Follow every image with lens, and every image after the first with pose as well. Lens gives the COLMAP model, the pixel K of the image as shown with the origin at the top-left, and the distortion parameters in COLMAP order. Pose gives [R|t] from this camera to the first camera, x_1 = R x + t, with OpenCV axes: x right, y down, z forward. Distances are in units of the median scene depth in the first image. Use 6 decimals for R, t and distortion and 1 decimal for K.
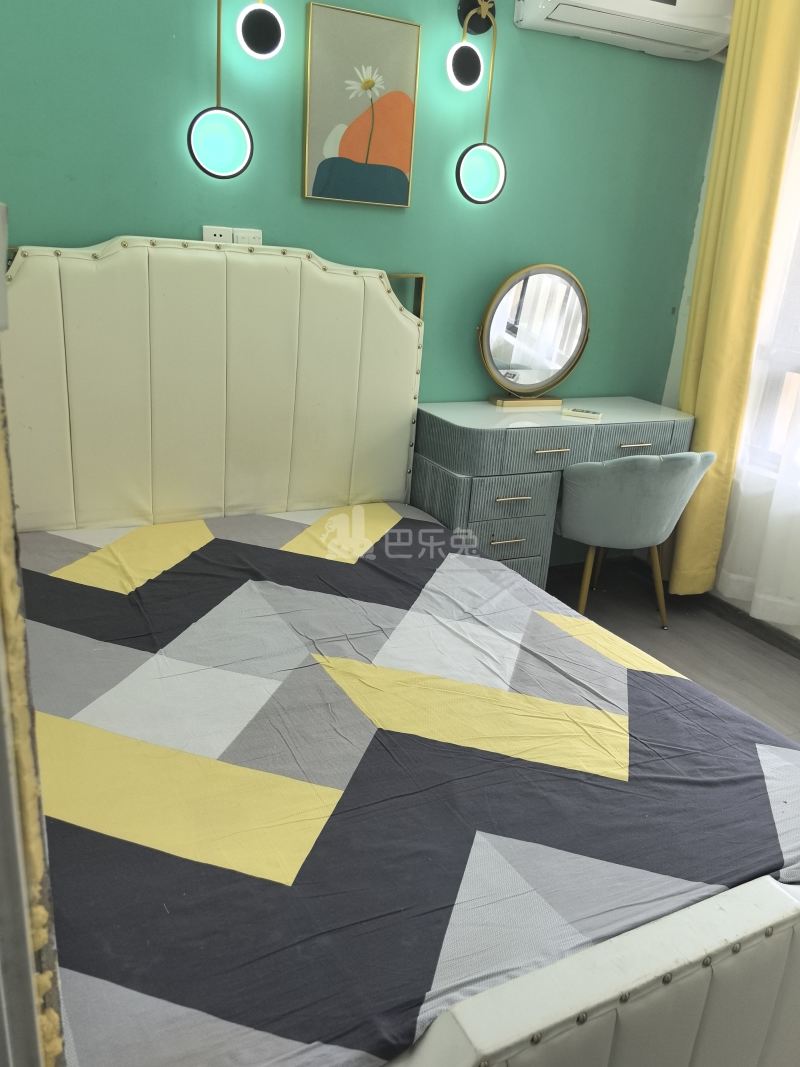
lens RADIAL K [[856.2, 0, 422.1], [0, 856.2, 532.1], [0, 0, 1]] dist [0.194086, -0.101959]
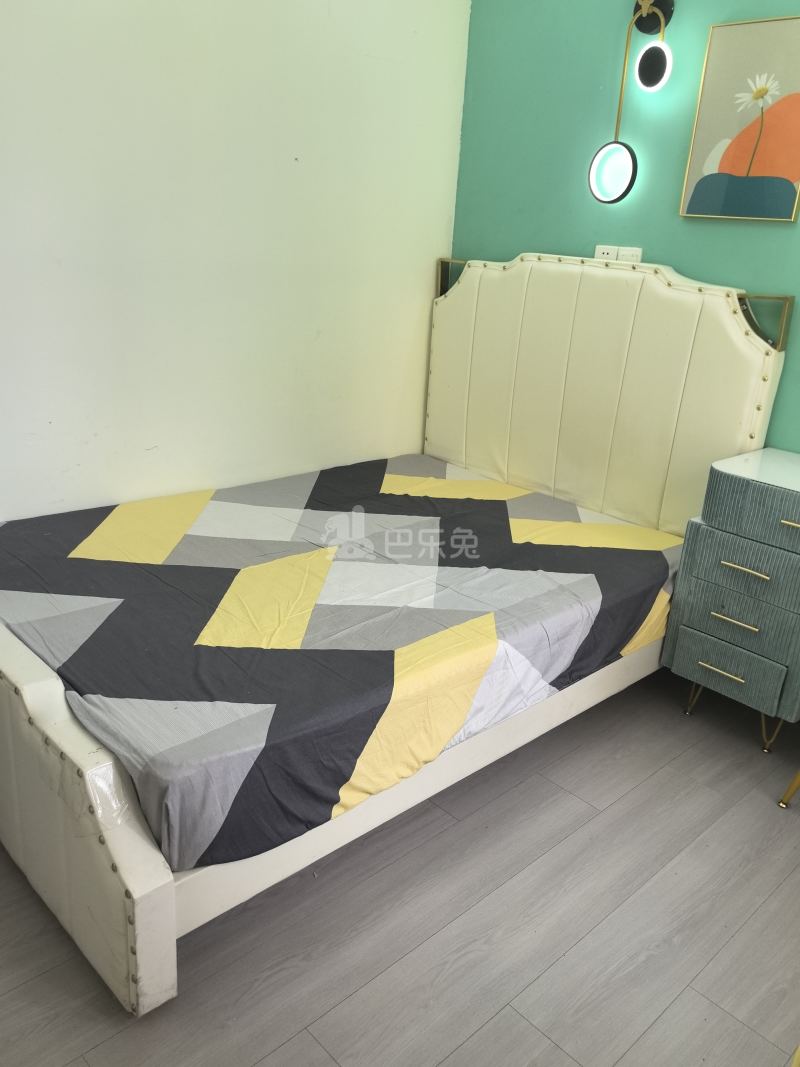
lens RADIAL K [[856.2, 0, 422.1], [0, 856.2, 532.1], [0, 0, 1]] dist [0.194086, -0.101959]
pose [[0.321243, 0.284377, -0.903290, 0.815137], [-0.369669, 0.915828, 0.156856, -0.096999], [0.871865, 0.283529, 0.399328, 0.440321]]
